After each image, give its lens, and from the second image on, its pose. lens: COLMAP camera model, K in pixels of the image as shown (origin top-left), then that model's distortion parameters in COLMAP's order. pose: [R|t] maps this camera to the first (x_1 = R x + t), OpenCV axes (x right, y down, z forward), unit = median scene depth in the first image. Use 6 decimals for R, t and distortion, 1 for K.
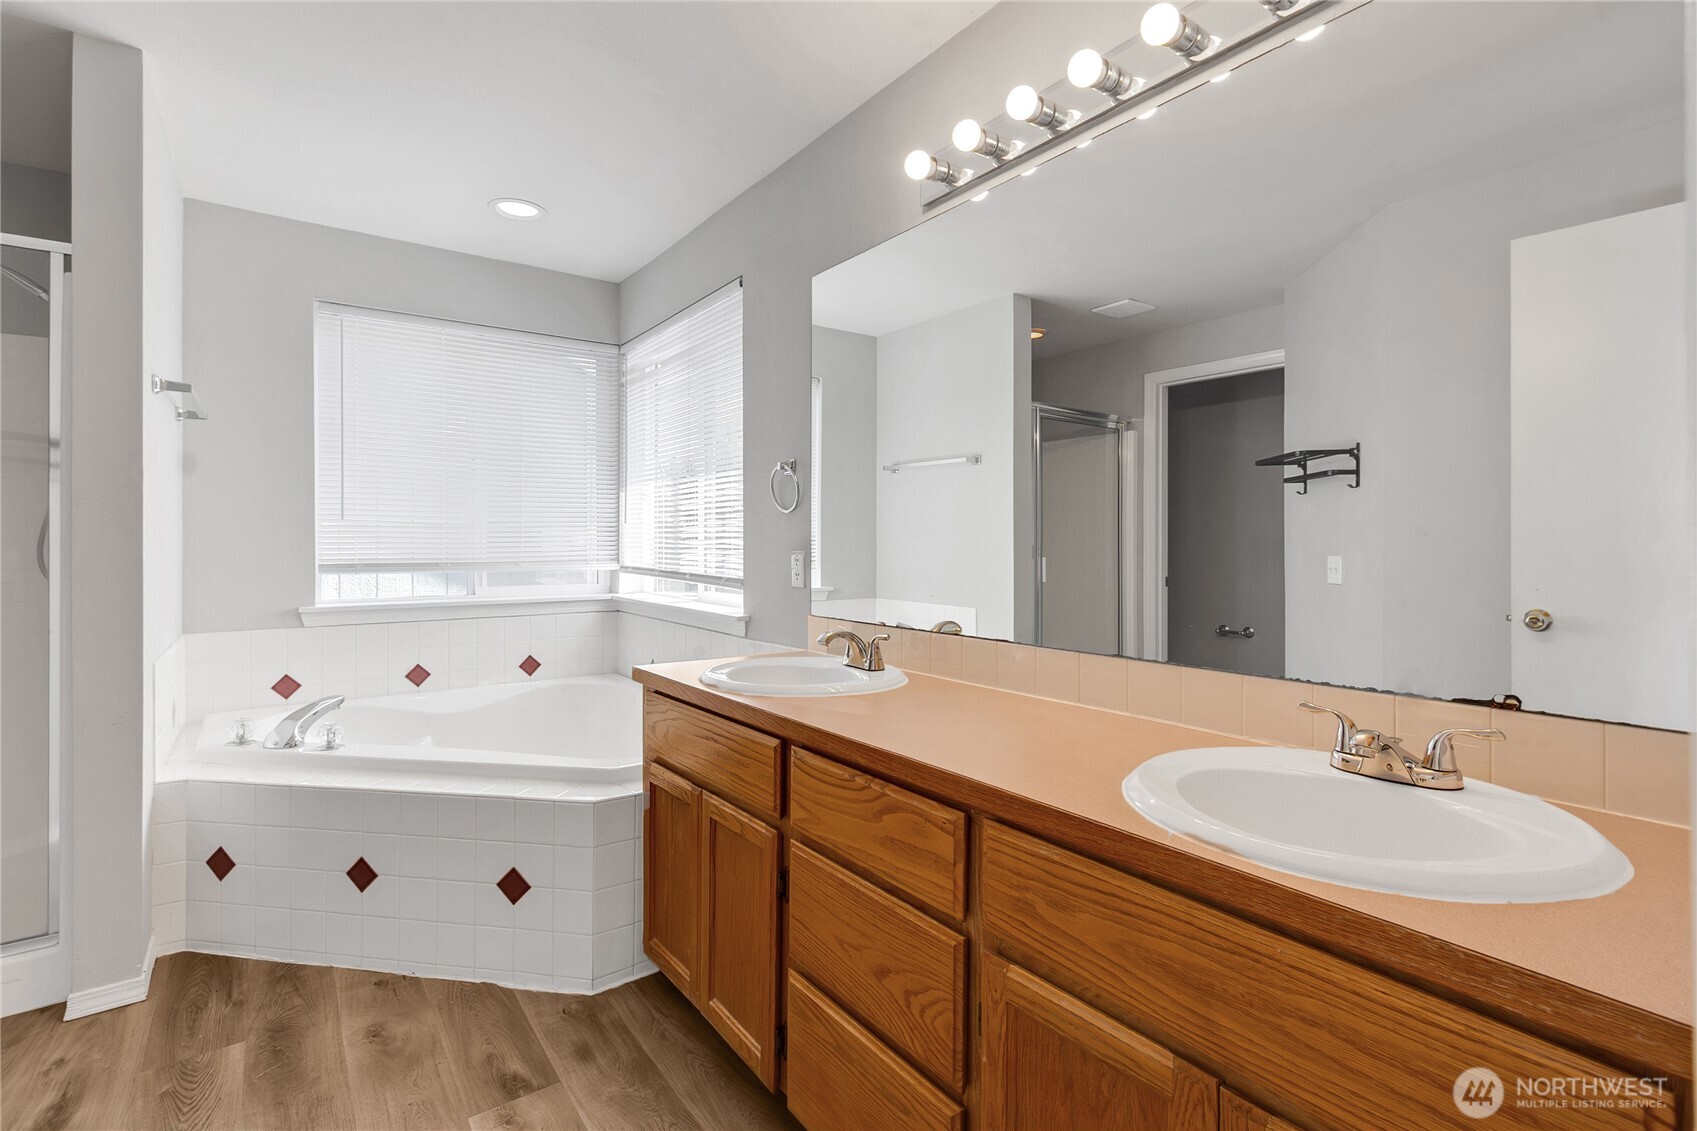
lens RADIAL K [[795.8, 0, 843.1], [0, 795.8, 549.2], [0, 0, 1]] dist [0.005940, -0.002799]
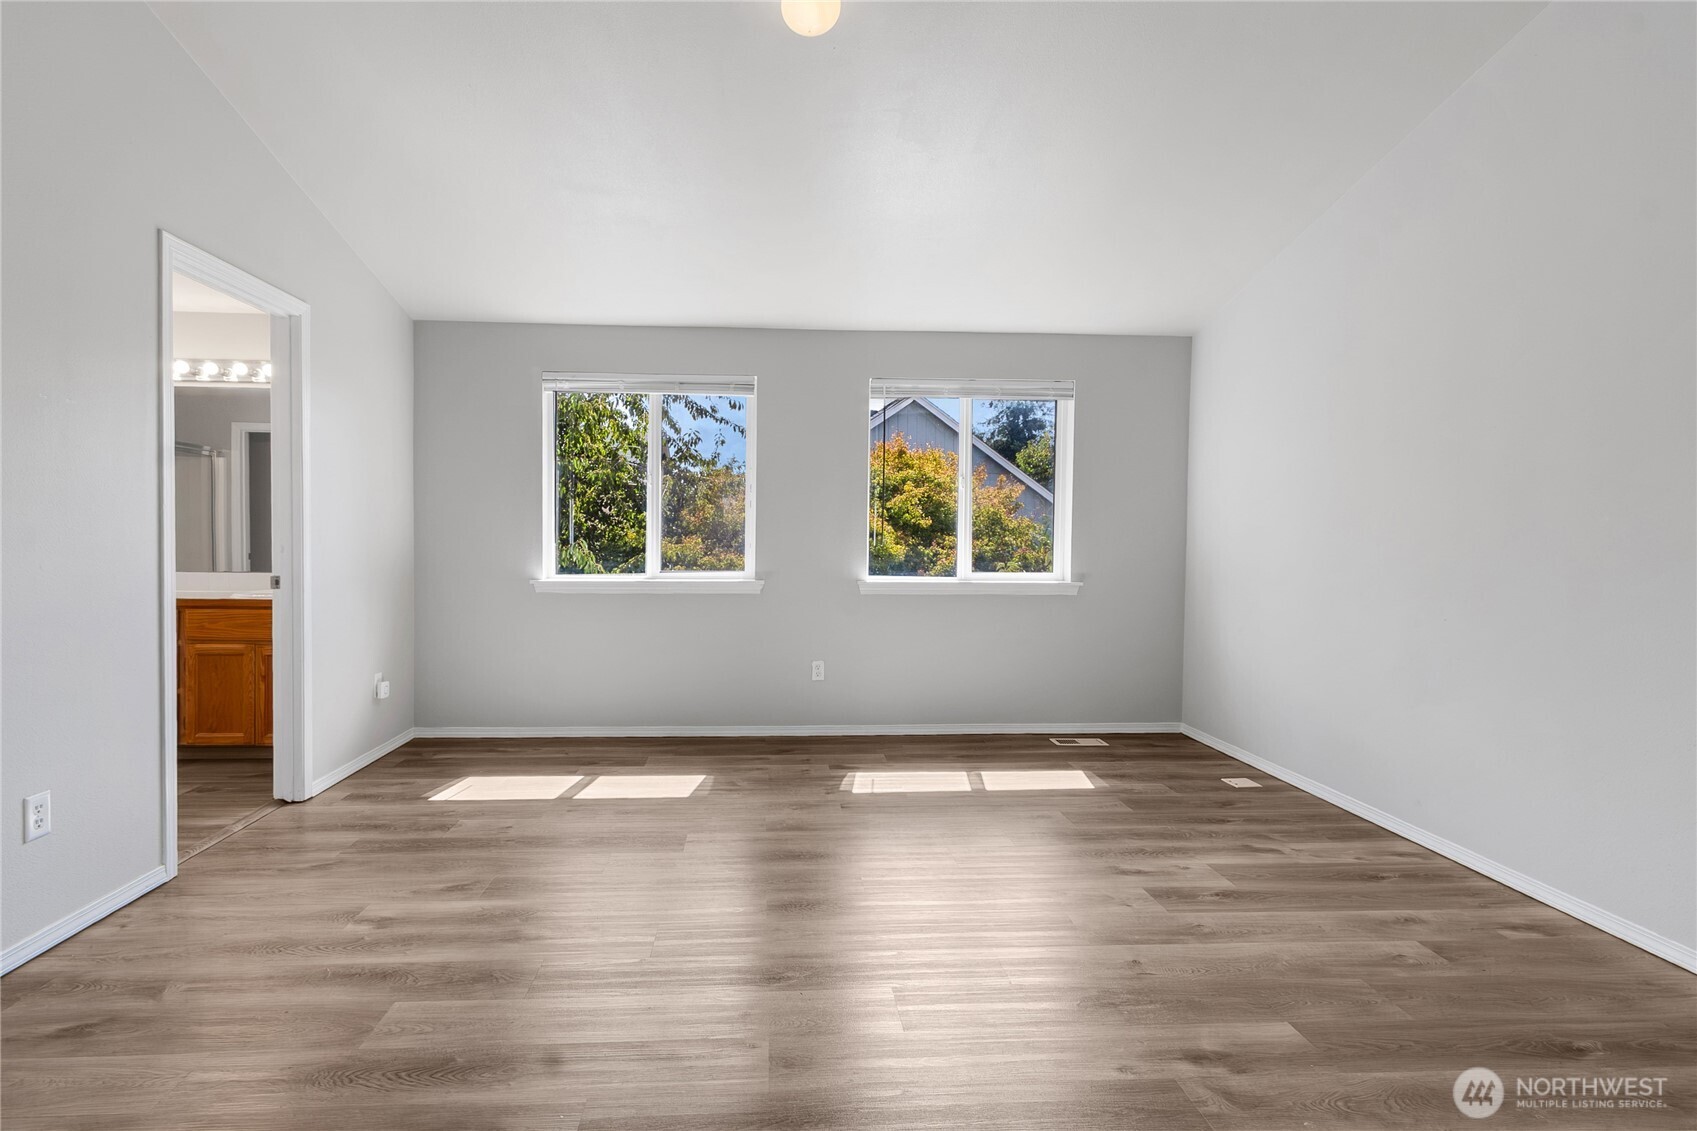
lens RADIAL K [[795.8, 0, 845.9], [0, 795.8, 558.8], [0, 0, 1]] dist [0.005940, -0.002799]
pose [[0.524822, -0.020262, 0.850971, -0.920994], [-0.003648, 0.999654, 0.026052, -0.007804], [-0.851204, -0.016777, 0.524566, -2.403619]]
